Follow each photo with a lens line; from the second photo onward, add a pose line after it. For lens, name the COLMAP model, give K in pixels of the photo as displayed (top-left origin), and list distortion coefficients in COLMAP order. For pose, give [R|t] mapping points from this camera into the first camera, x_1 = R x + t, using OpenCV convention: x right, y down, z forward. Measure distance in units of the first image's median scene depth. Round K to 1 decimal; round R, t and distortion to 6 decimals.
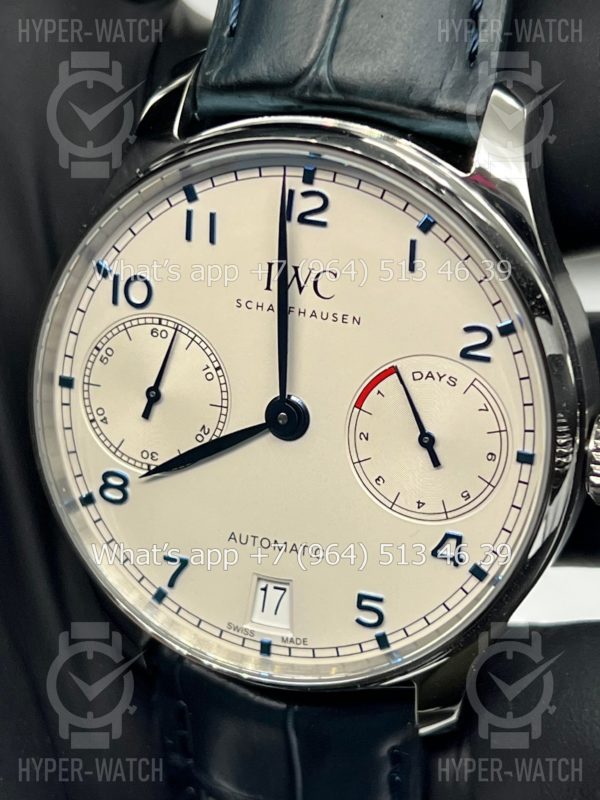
lens RADIAL K [[1825.0, 0, 300.0], [0, 1825.0, 400.0], [0, 0, 1]] dist [0.264692, -0.101413]
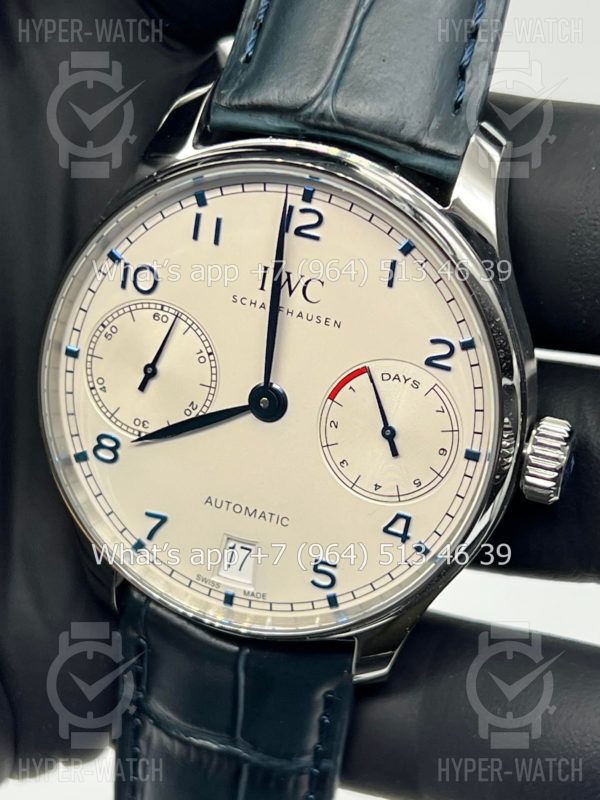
lens RADIAL K [[1825.0, 0, 300.0], [0, 1825.0, 400.0], [0, 0, 1]] dist [0.264692, -0.101413]
pose [[0.993544, 0.084195, 0.076035, -0.073514], [-0.086846, 0.995699, 0.032263, -0.030004], [-0.072992, -0.038658, 0.996583, -0.142284]]
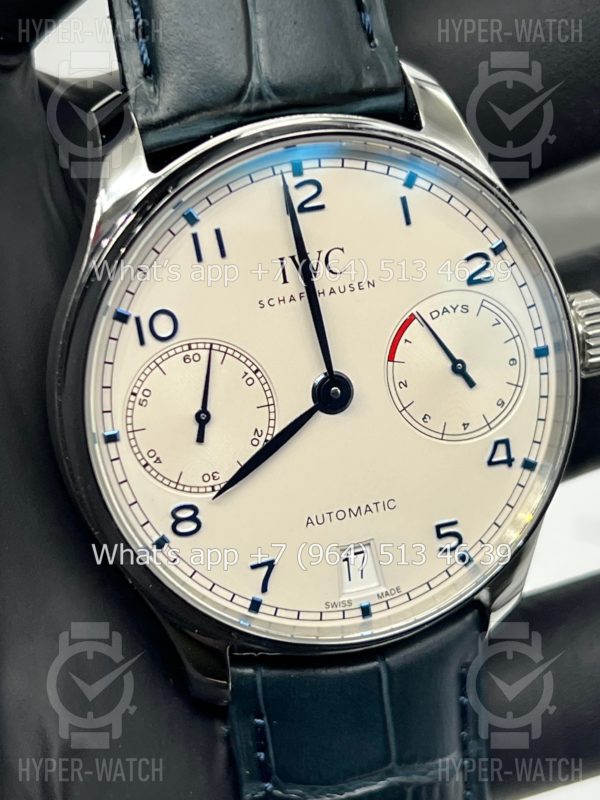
lens RADIAL K [[1825.0, 0, 300.0], [0, 1825.0, 400.0], [0, 0, 1]] dist [0.264692, -0.101413]
pose [[0.801706, -0.297259, 0.518561, -0.576294], [0.344974, 0.938600, 0.004705, 0.002113], [-0.488120, 0.175118, 0.855028, 0.088597]]
